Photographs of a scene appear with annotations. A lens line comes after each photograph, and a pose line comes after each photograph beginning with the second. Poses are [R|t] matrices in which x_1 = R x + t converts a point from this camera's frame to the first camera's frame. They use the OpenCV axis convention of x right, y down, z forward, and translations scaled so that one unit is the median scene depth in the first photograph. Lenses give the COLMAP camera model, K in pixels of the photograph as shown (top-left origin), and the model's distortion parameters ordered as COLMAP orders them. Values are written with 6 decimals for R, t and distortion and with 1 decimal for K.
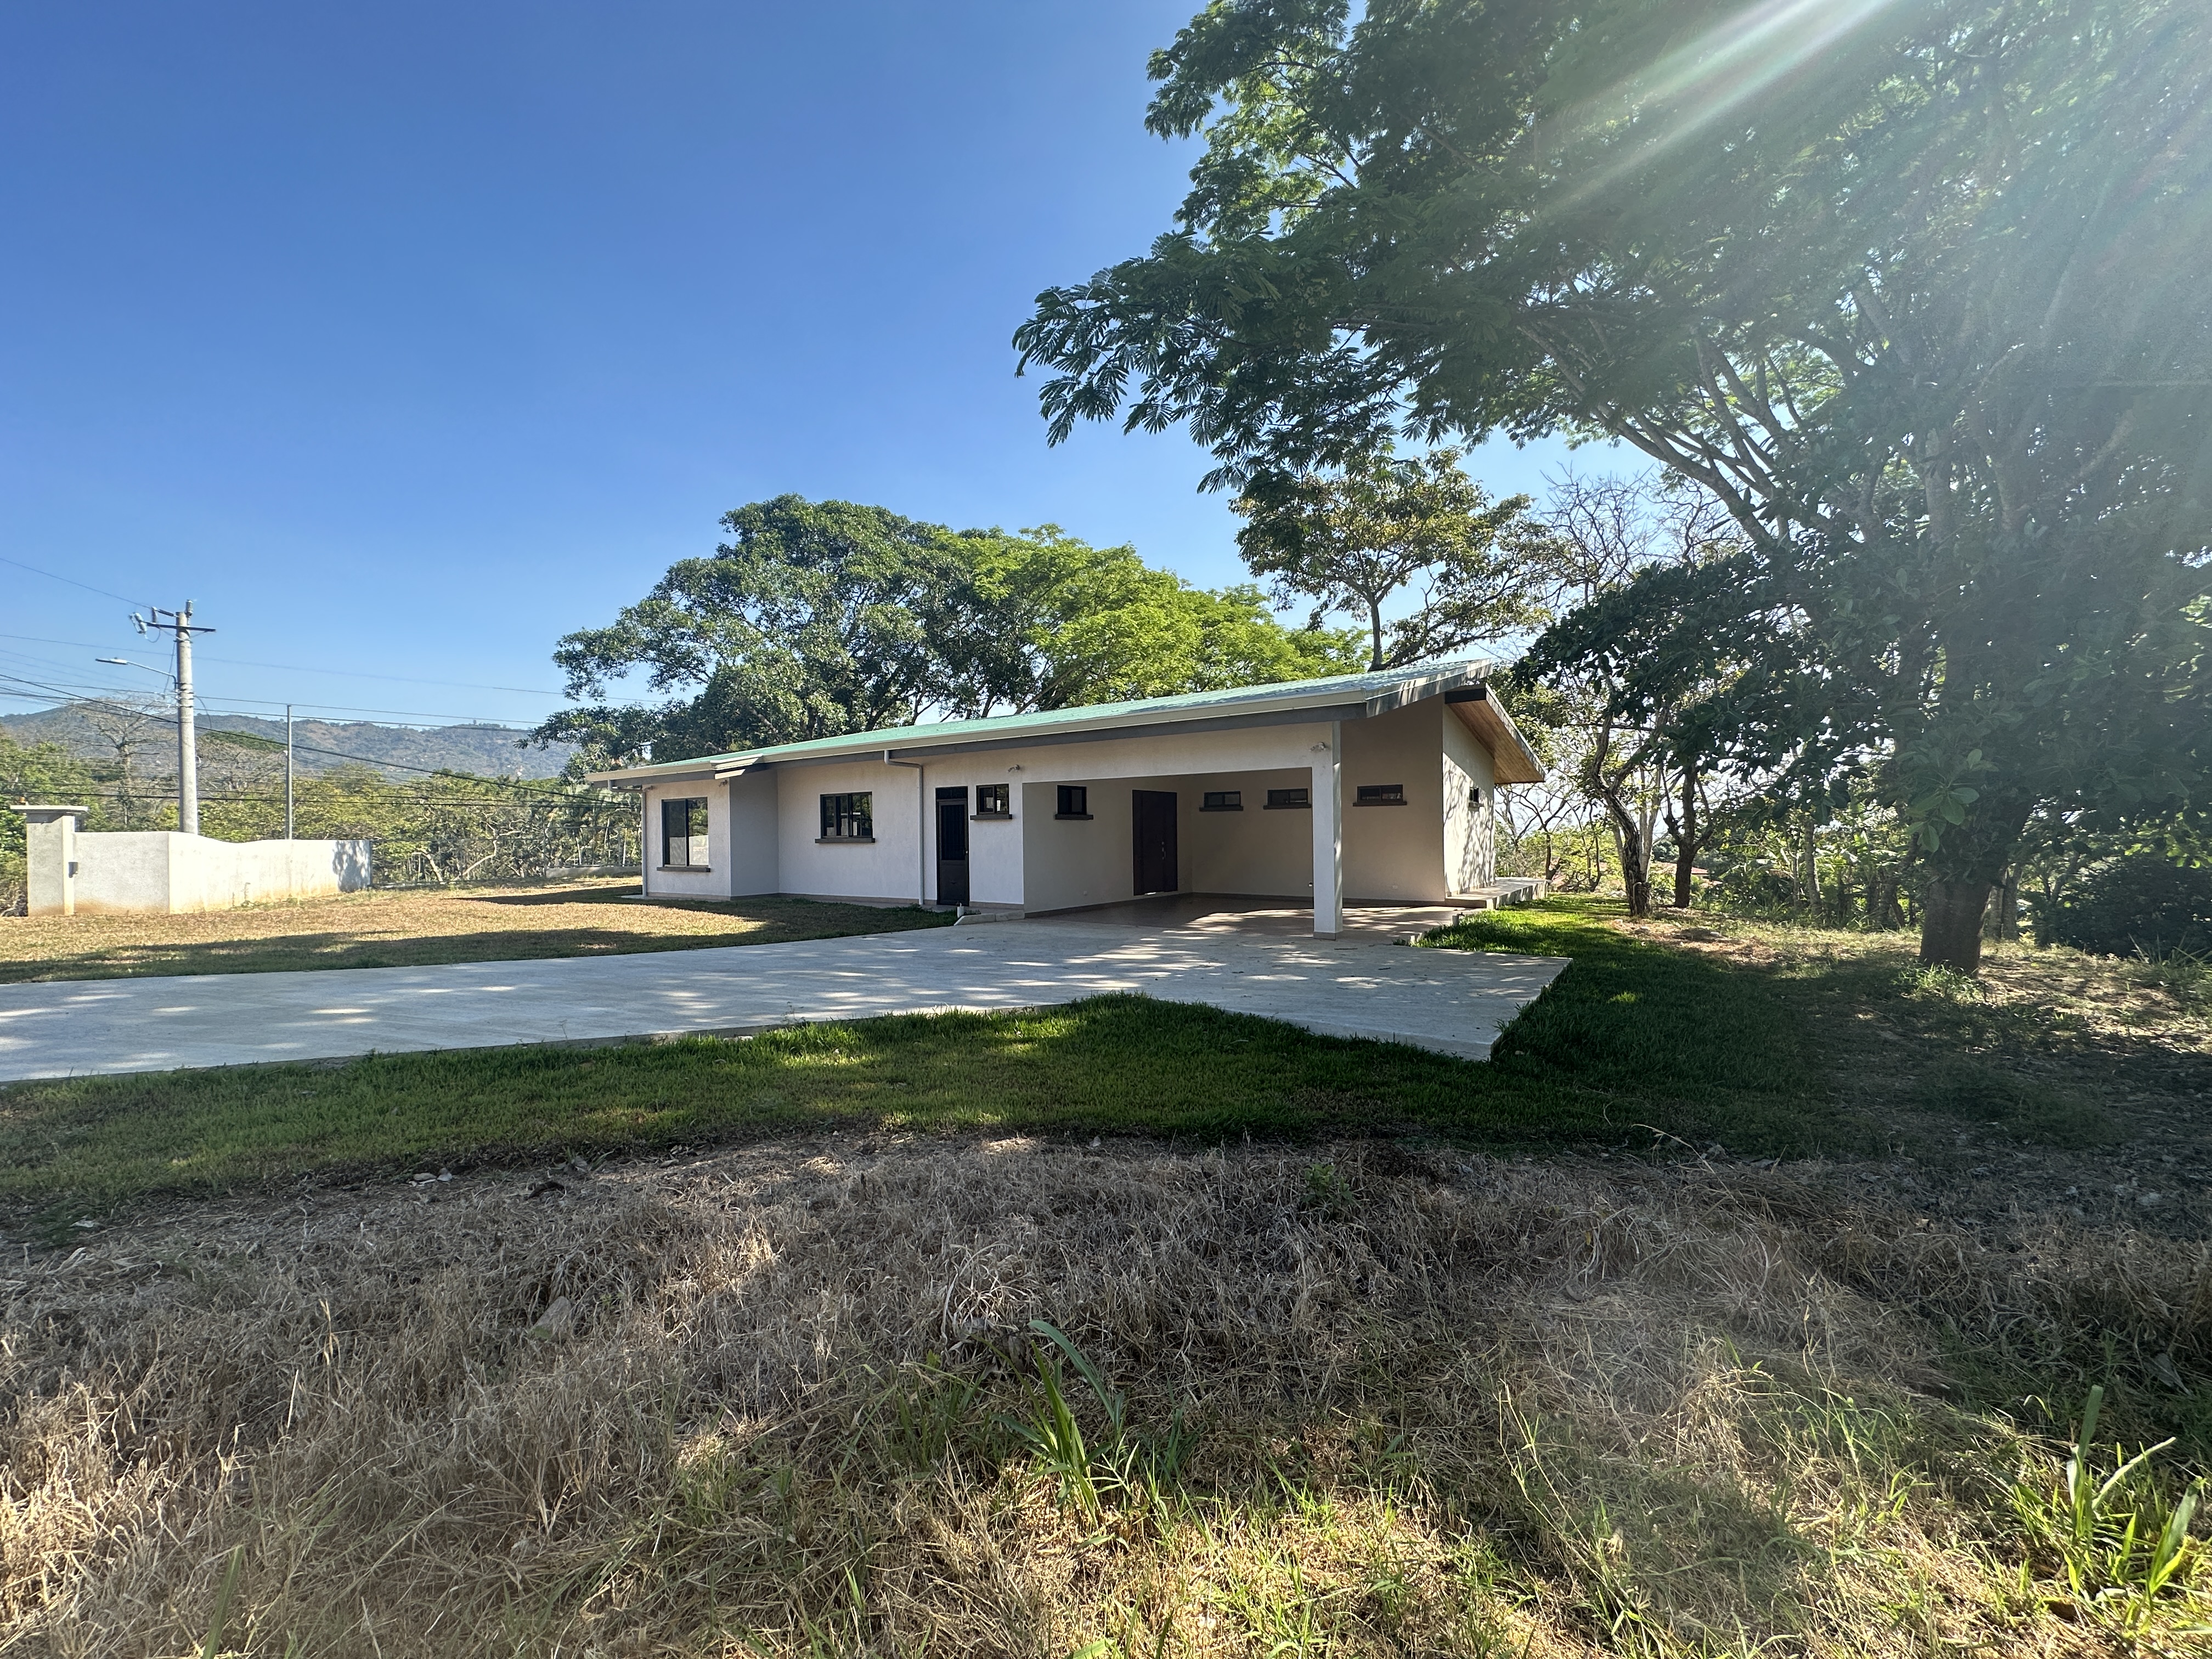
lens RADIAL K [[886.7, 0, 1105.2], [0, 886.7, 834.1], [0, 0, 1]] dist [0.006119, -0.001085]
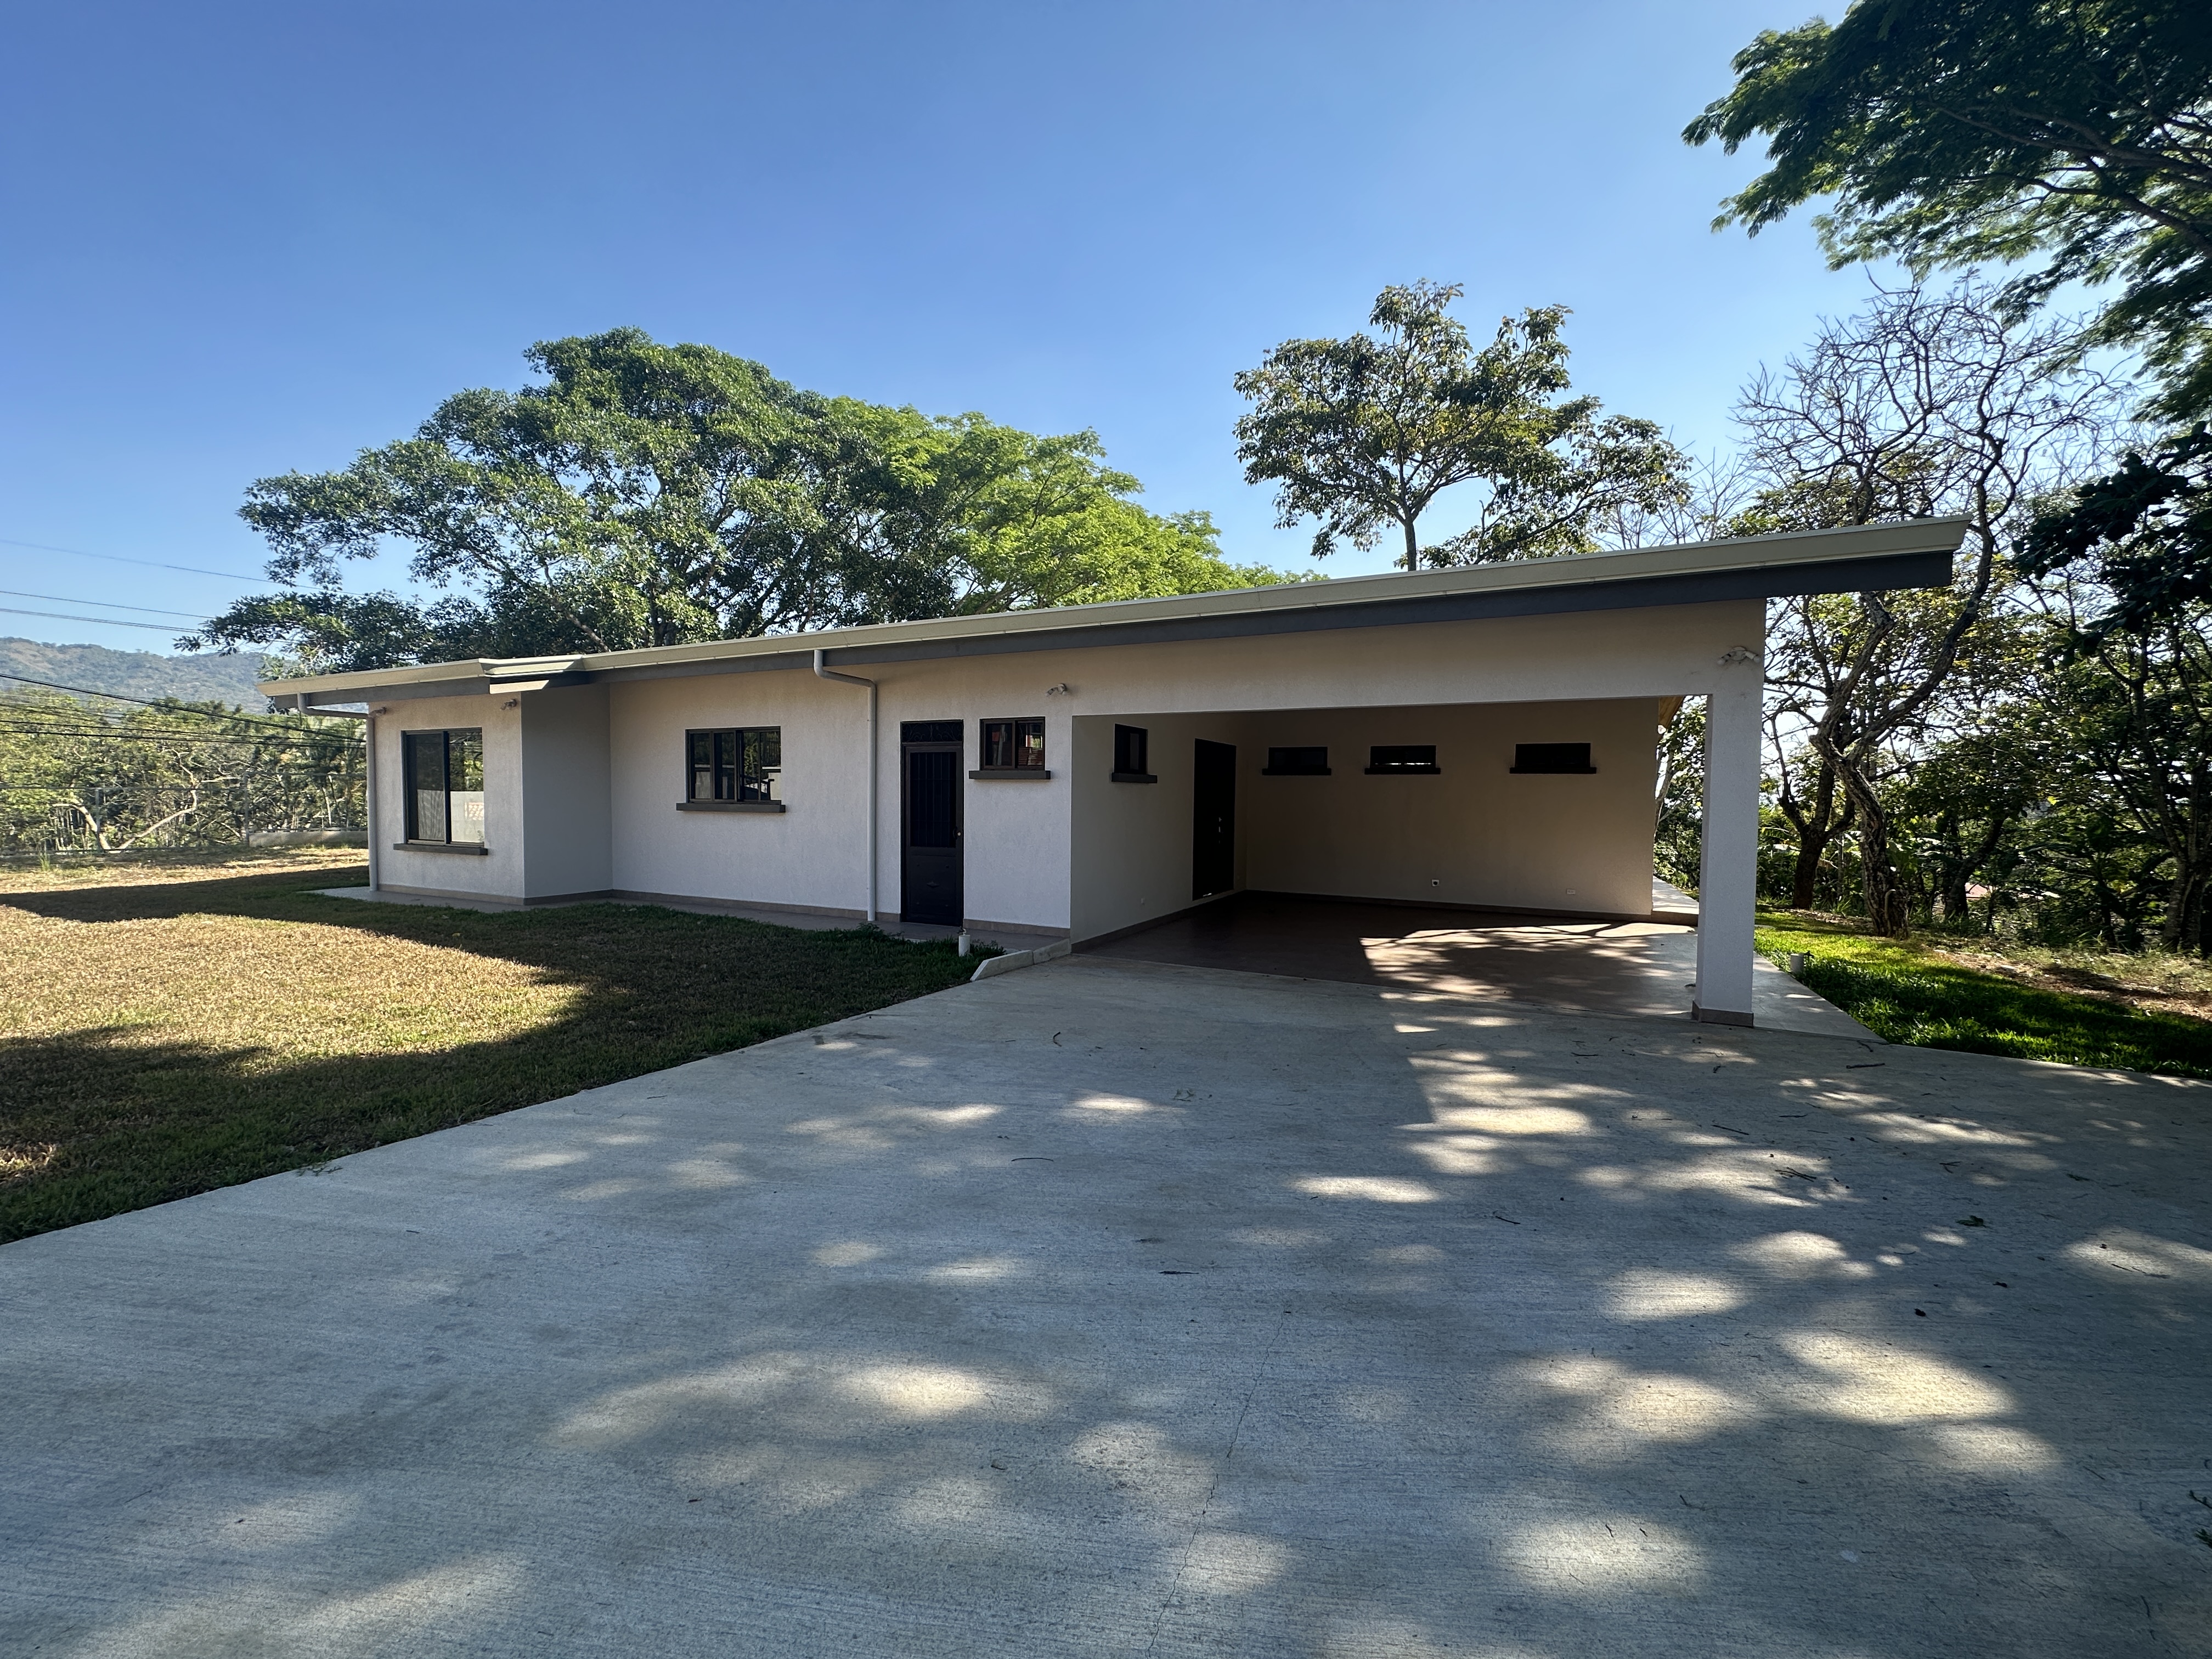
lens RADIAL K [[883.6, 0, 1106.2], [0, 883.6, 834.2], [0, 0, 1]] dist [-0.002389, 0.000602]
pose [[0.987397, 0.016263, 0.157423, -0.090665], [-0.022833, 0.998938, 0.040015, -0.002810], [-0.156605, -0.043105, 0.986720, 0.247017]]
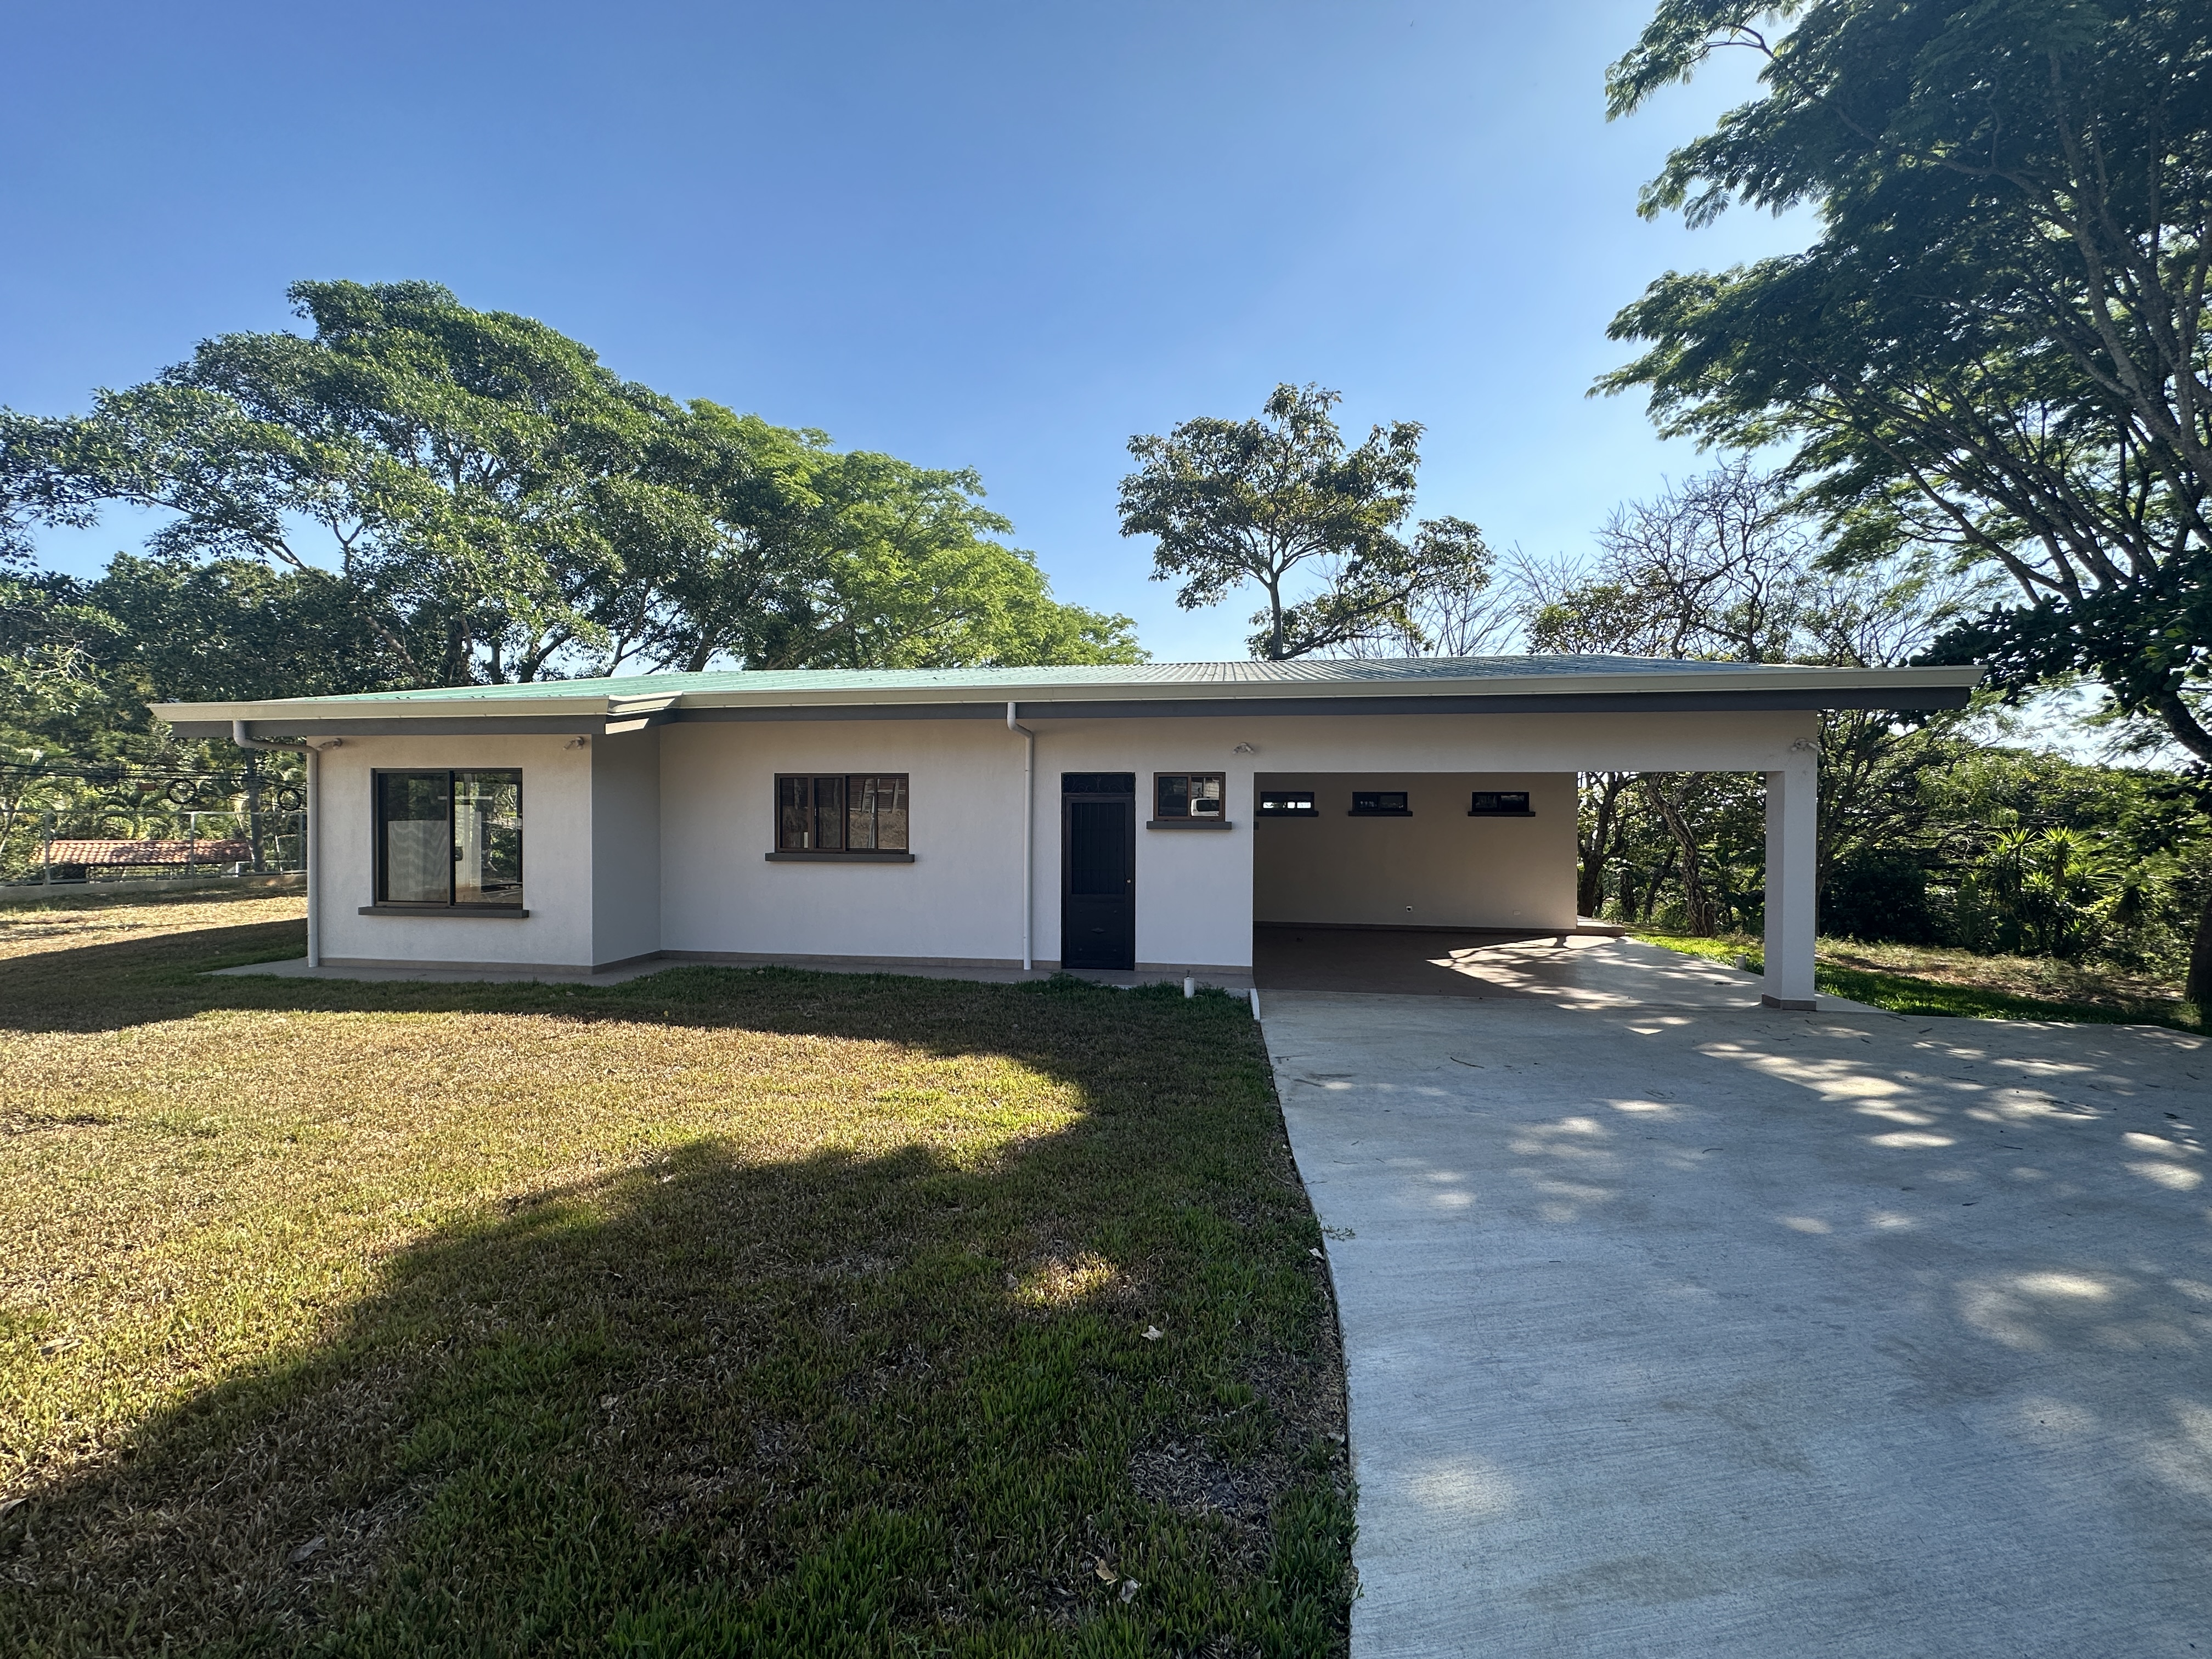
lens RADIAL K [[883.6, 0, 1106.2], [0, 883.6, 834.2], [0, 0, 1]] dist [-0.002389, 0.000602]
pose [[0.887237, 0.011672, 0.461166, -0.267213], [-0.016394, 0.999846, 0.006235, -0.009022], [-0.461022, -0.013092, 0.887292, 0.281255]]
